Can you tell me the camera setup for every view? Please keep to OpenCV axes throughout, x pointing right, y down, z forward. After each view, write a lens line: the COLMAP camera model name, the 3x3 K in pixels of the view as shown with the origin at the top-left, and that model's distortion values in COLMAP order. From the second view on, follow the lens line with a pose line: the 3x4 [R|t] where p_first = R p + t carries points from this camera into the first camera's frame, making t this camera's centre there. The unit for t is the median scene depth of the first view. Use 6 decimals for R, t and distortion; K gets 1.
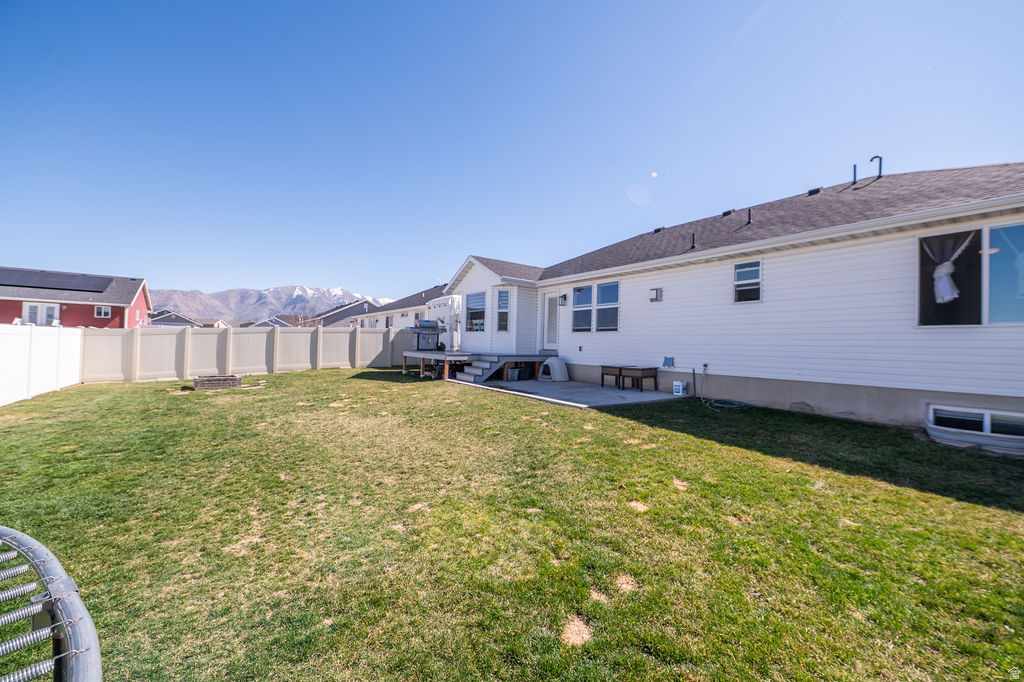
lens RADIAL K [[410.0, 0, 512.9], [0, 410.0, 339.1], [0, 0, 1]] dist [-0.010554, -0.000076]
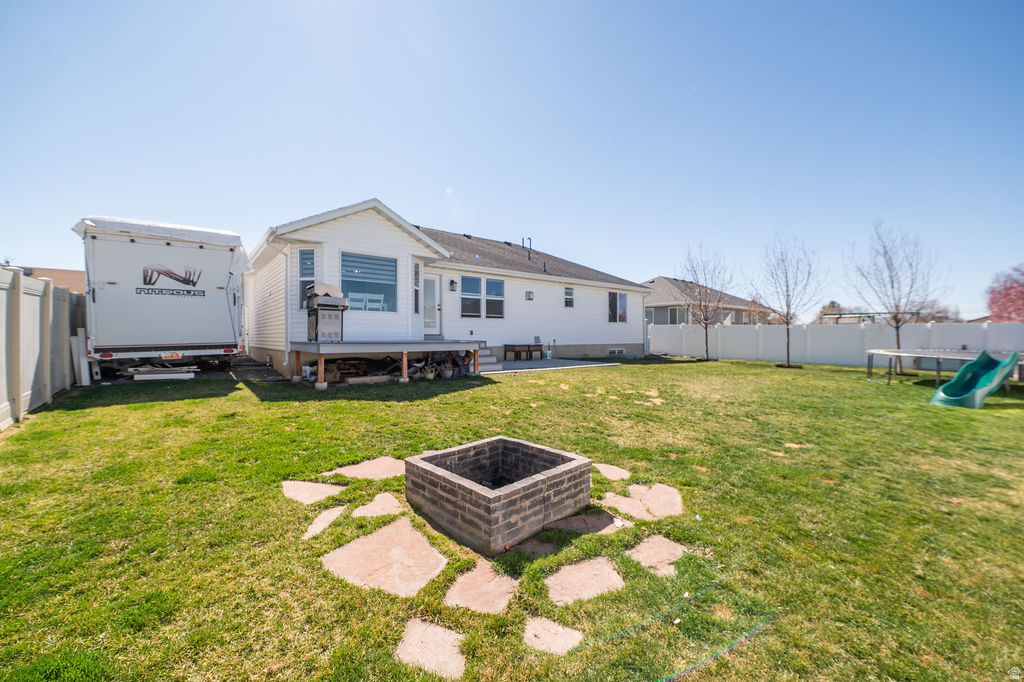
lens RADIAL K [[410.0, 0, 512.9], [0, 410.0, 339.1], [0, 0, 1]] dist [-0.010554, -0.000076]
pose [[-0.087316, -0.031076, 0.995696, -0.949315], [-0.012732, 0.999466, 0.030077, 0.005608], [-0.996099, -0.010051, -0.087665, 0.979309]]
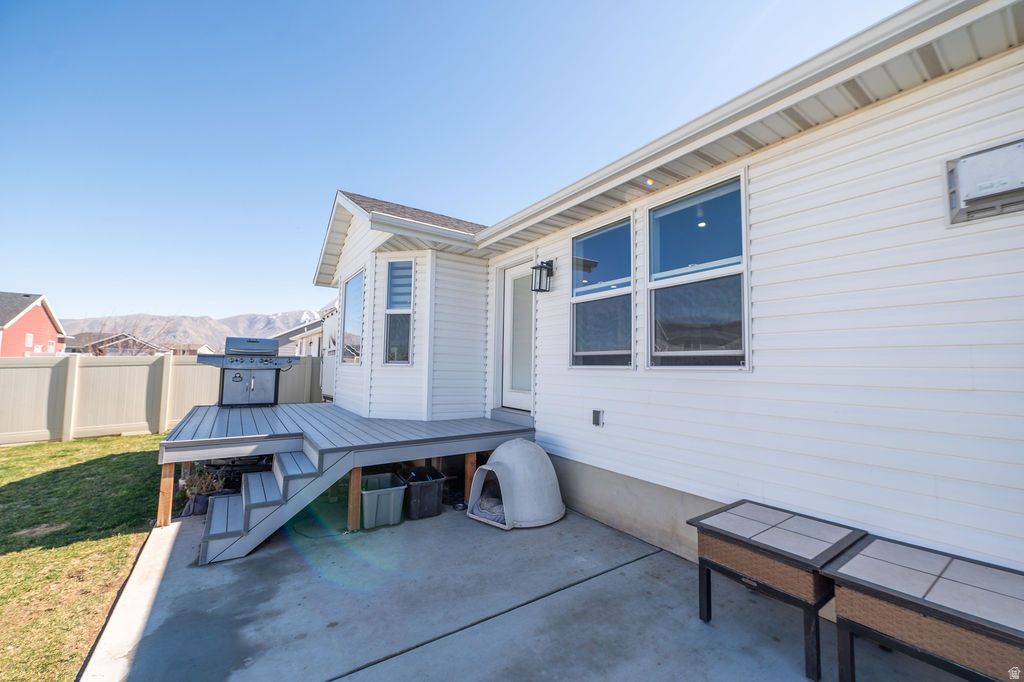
lens RADIAL K [[410.0, 0, 512.9], [0, 410.0, 339.1], [0, 0, 1]] dist [-0.010554, -0.000076]
pose [[0.999893, -0.011276, -0.009316, 0.101657], [0.010754, 0.998463, -0.054371, -0.021545], [0.009915, 0.054265, 0.998477, 0.670645]]
